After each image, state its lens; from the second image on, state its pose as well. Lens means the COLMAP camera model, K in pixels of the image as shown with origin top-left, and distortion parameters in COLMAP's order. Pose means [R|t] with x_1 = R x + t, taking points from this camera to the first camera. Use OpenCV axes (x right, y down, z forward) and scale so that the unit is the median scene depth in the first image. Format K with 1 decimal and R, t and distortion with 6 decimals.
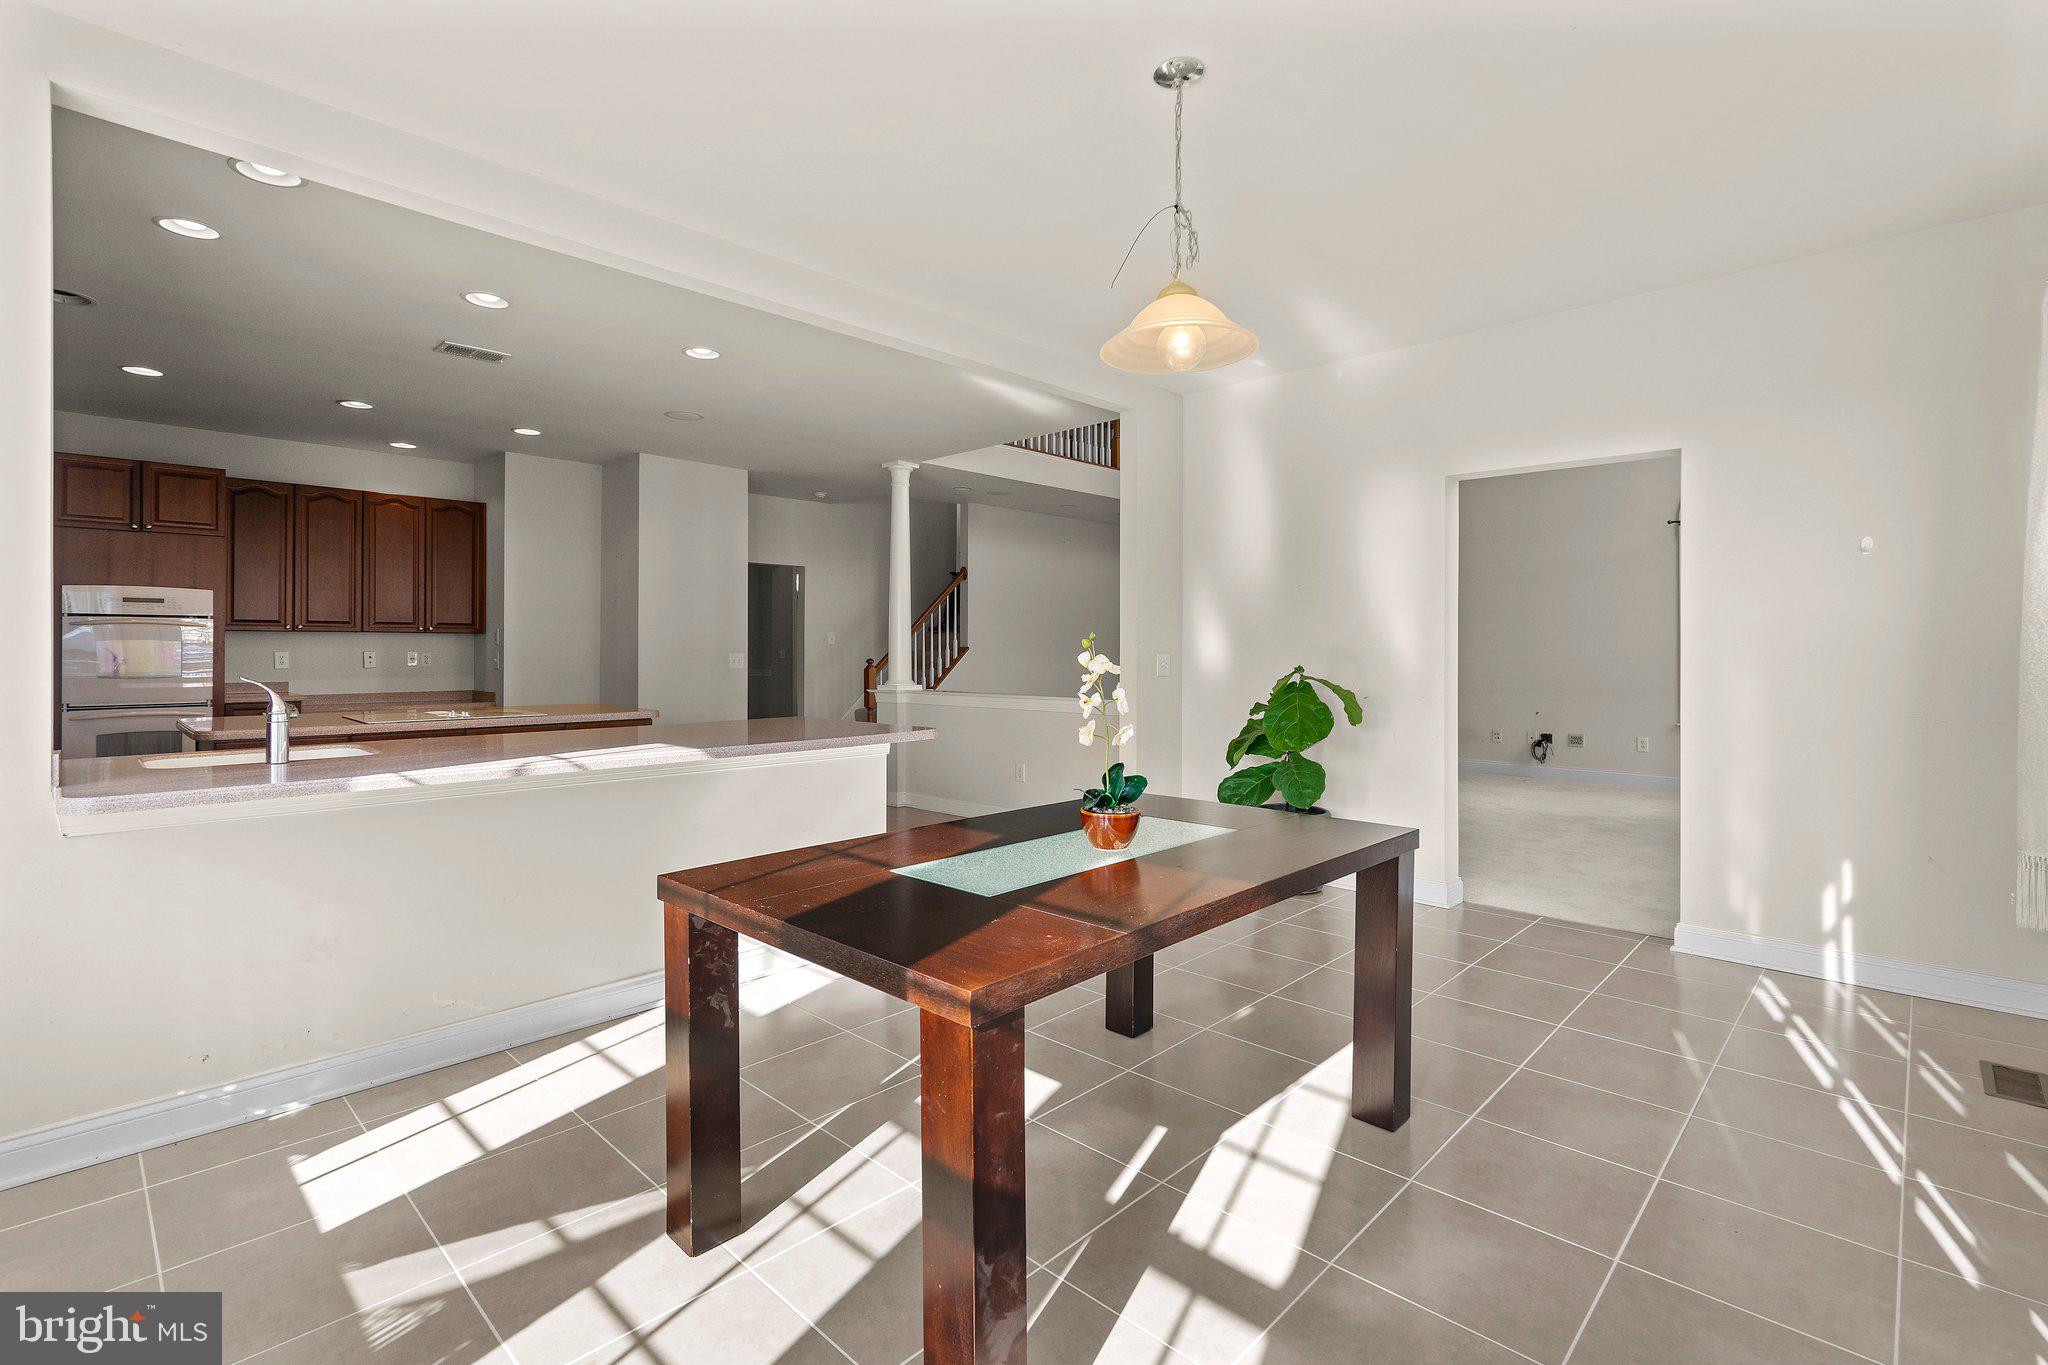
lens RADIAL K [[929.7, 0, 1024.9], [0, 929.7, 654.3], [0, 0, 1]] dist [-0.008089, 0.003224]
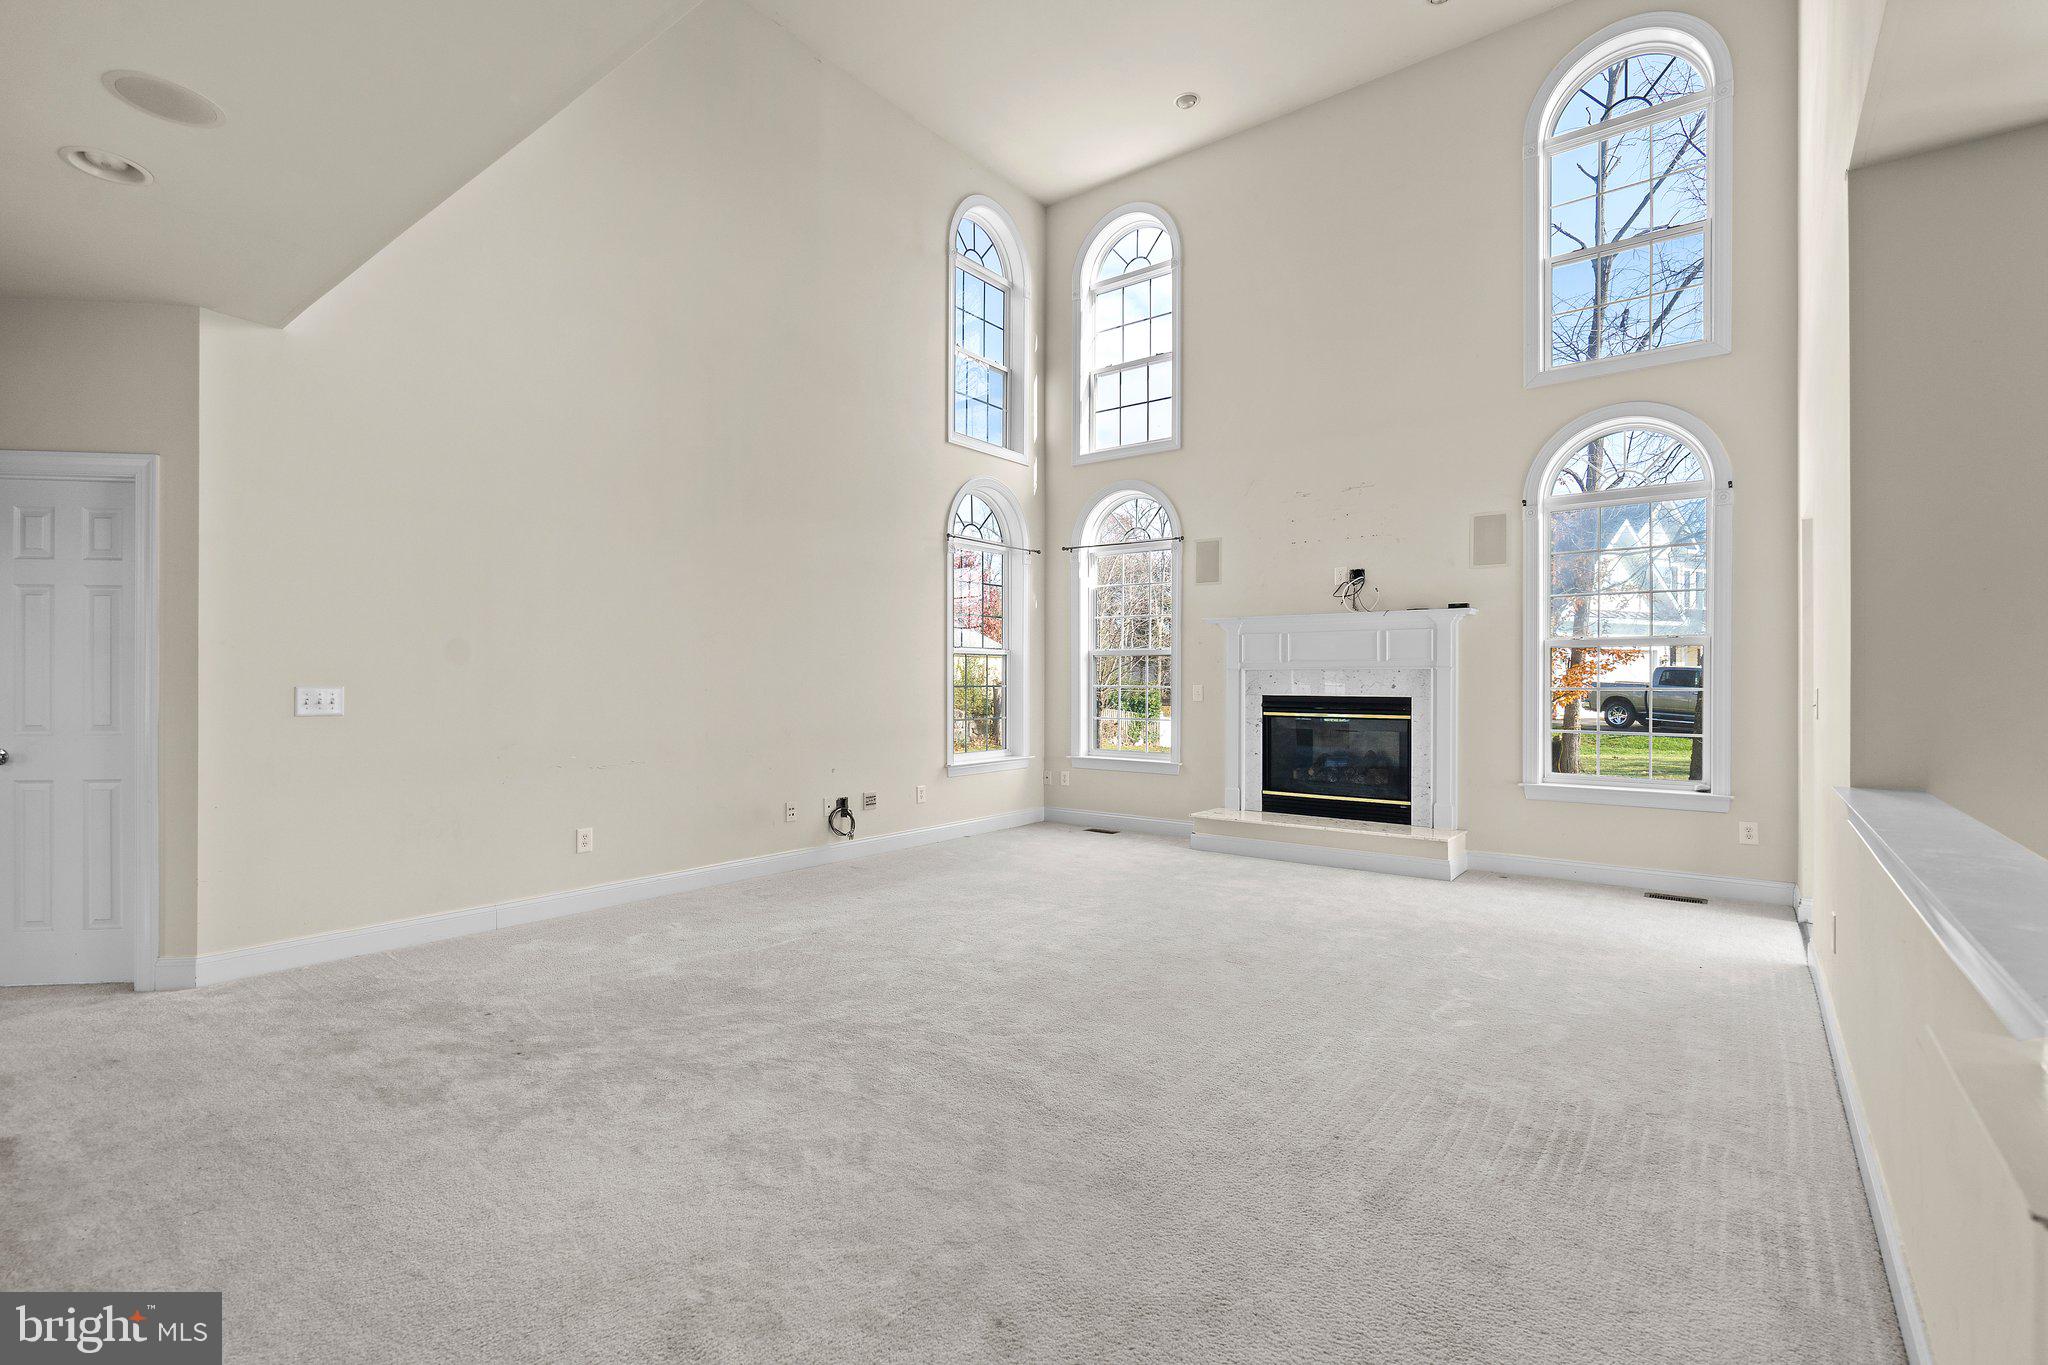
lens RADIAL K [[929.7, 0, 1033.7], [0, 929.7, 685.1], [0, 0, 1]] dist [-0.008089, 0.003224]
pose [[-0.107631, -0.005231, 0.994177, -0.598008], [0.004940, 0.999971, 0.005796, -0.013475], [-0.994179, 0.005535, -0.107602, 3.305051]]
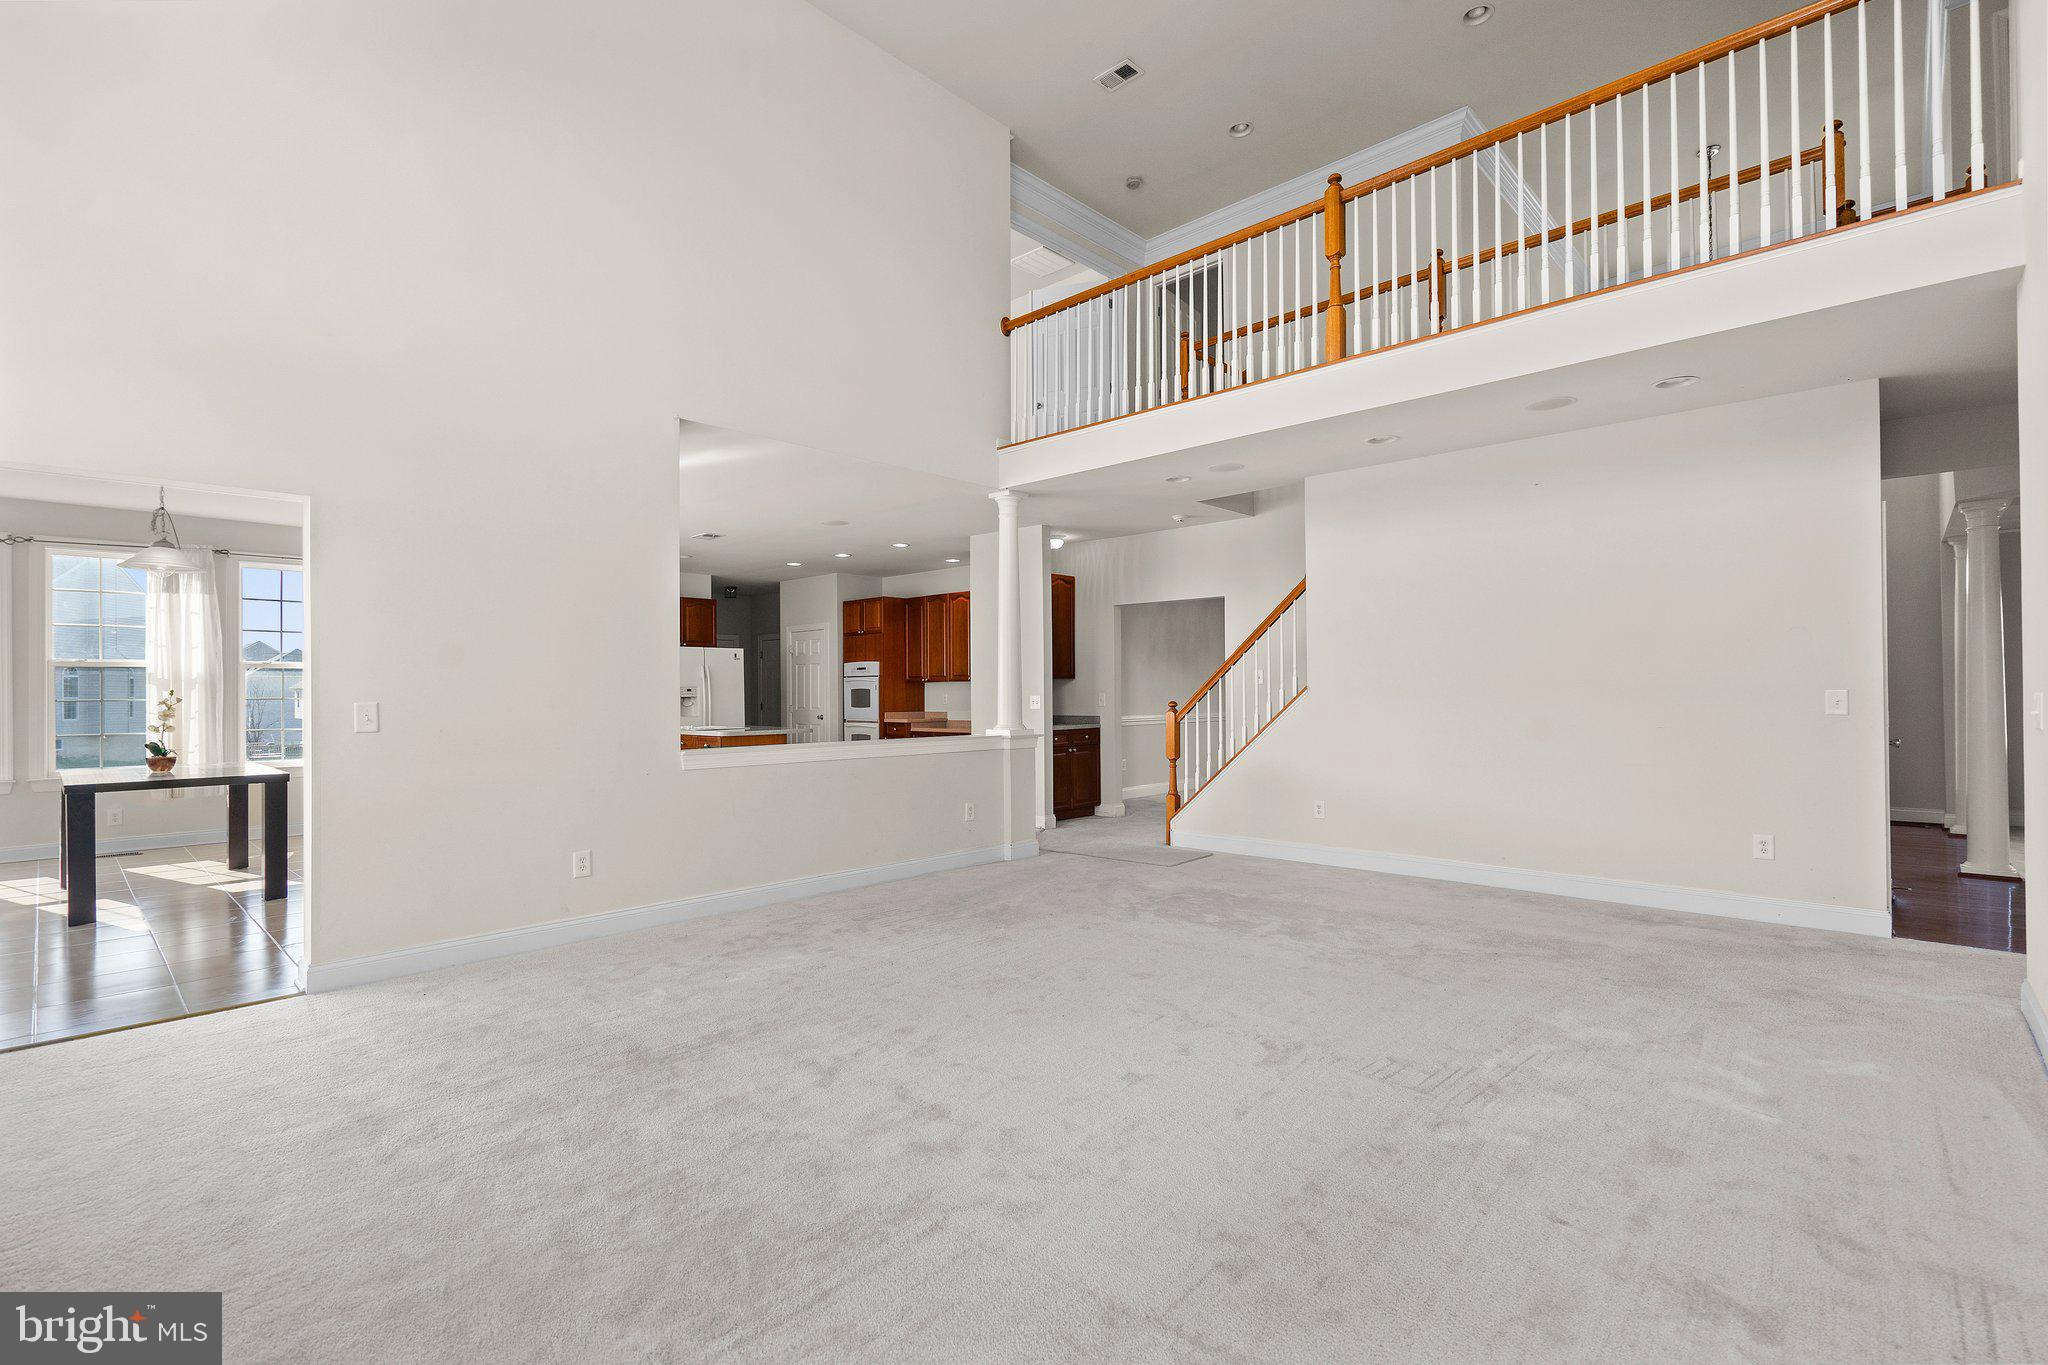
lens RADIAL K [[929.7, 0, 1017.1], [0, 929.7, 690.6], [0, 0, 1]] dist [-0.008089, 0.003224]
pose [[0.007346, -0.004249, -0.999964, 2.371490], [0.002787, 0.999987, -0.004229, -0.002825], [0.999969, -0.002756, 0.007357, 2.951676]]
